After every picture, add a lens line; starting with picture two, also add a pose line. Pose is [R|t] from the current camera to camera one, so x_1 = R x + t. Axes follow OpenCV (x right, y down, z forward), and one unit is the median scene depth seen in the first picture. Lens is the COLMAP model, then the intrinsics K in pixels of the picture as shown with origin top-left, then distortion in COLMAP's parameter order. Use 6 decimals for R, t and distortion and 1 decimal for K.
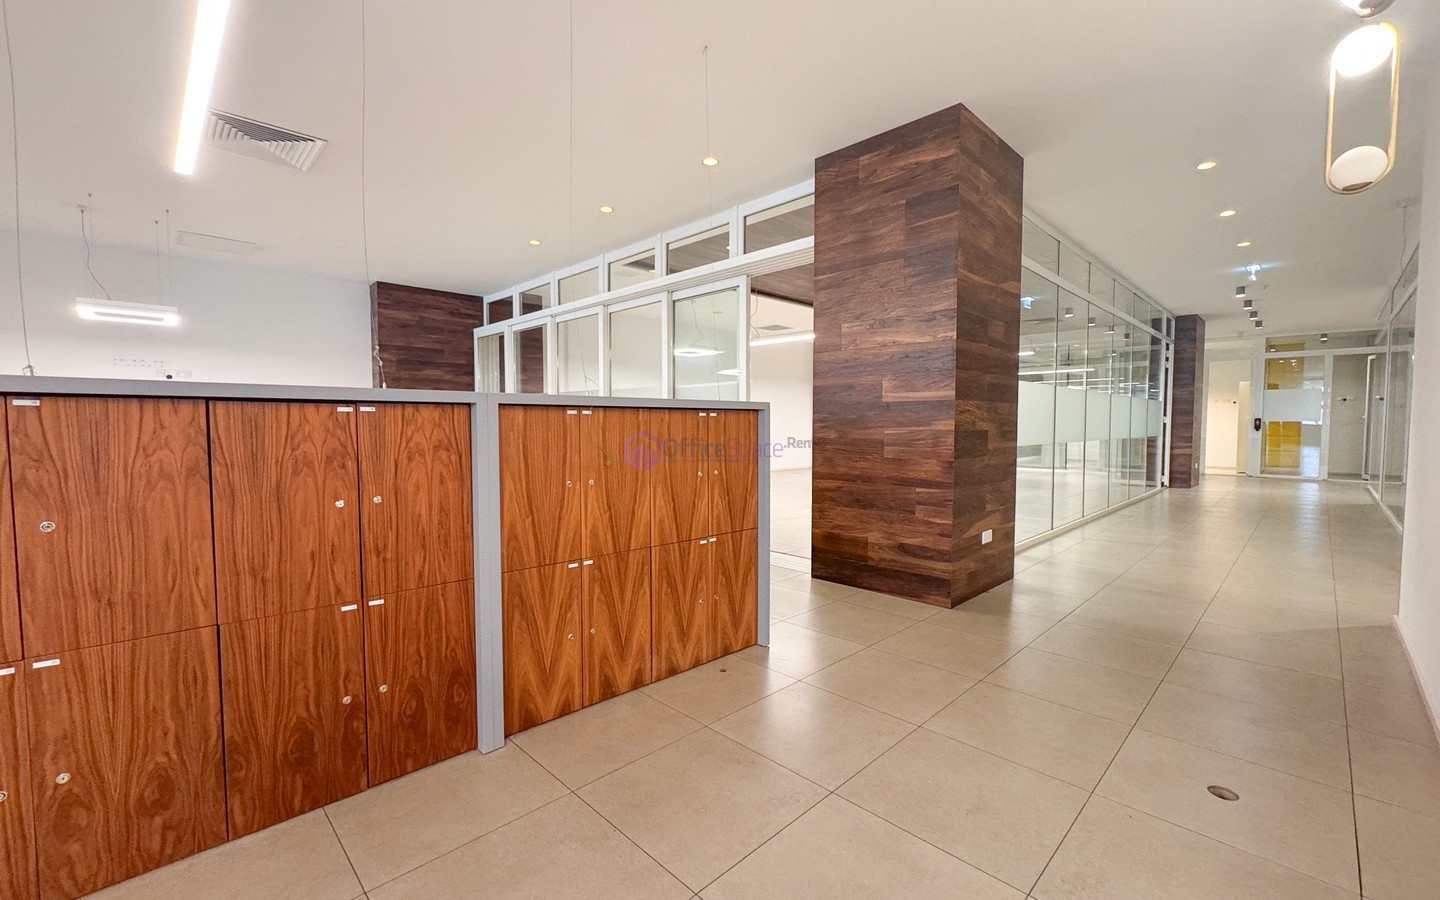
lens RADIAL K [[590.6, 0, 720.0], [0, 590.6, 450.0], [0, 0, 1]] dist [0.000681, 0.000004]
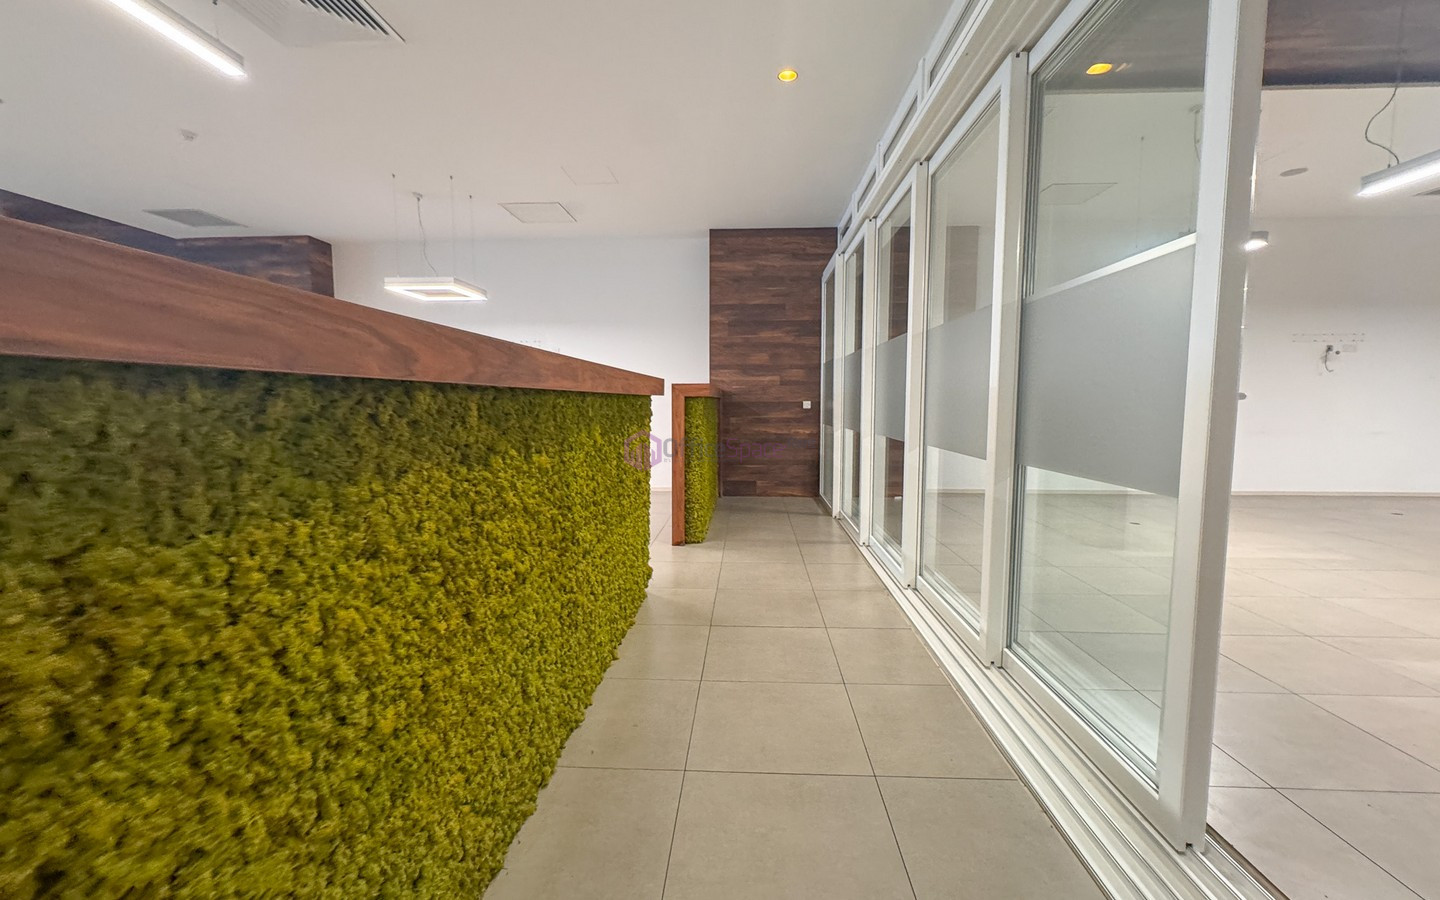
lens RADIAL K [[578.4, 0, 720.0], [0, 578.4, 450.0], [0, 0, 1]] dist [-0.000332, 0.000066]
pose [[0.676956, 0.070347, -0.732654, 0.055587], [-0.037923, 0.997434, 0.060731, -0.019850], [0.735046, -0.013328, 0.677887, 0.419565]]
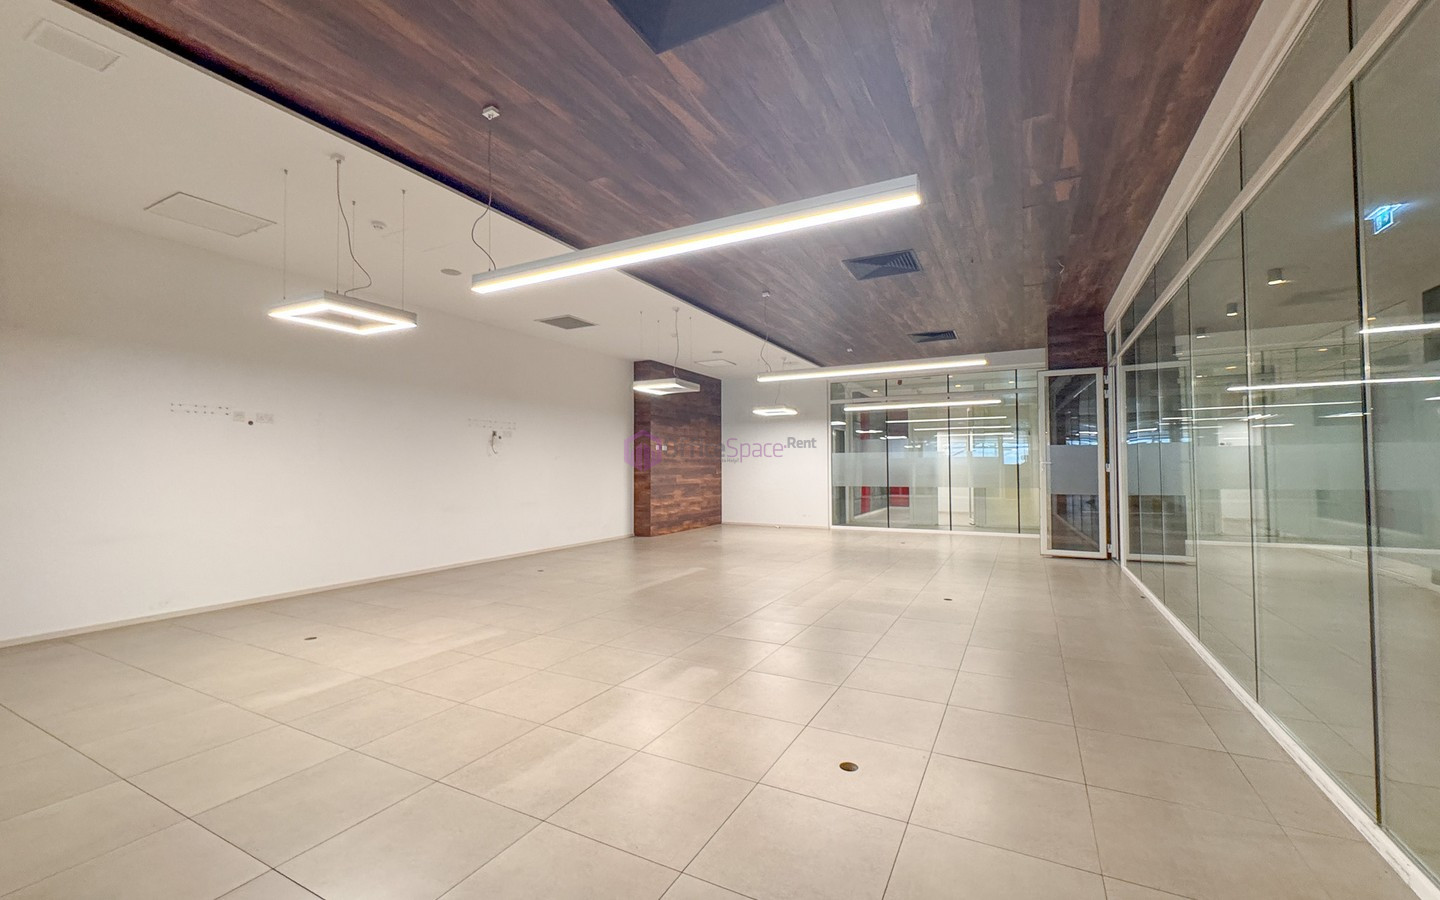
lens RADIAL K [[590.6, 0, 720.0], [0, 590.6, 450.0], [0, 0, 1]] dist [0.000681, 0.000004]
pose [[0.952962, 0.005565, 0.303038, 0.120643], [0.017669, 0.997111, -0.073875, -0.057740], [-0.302574, 0.075755, 0.950111, 0.696150]]
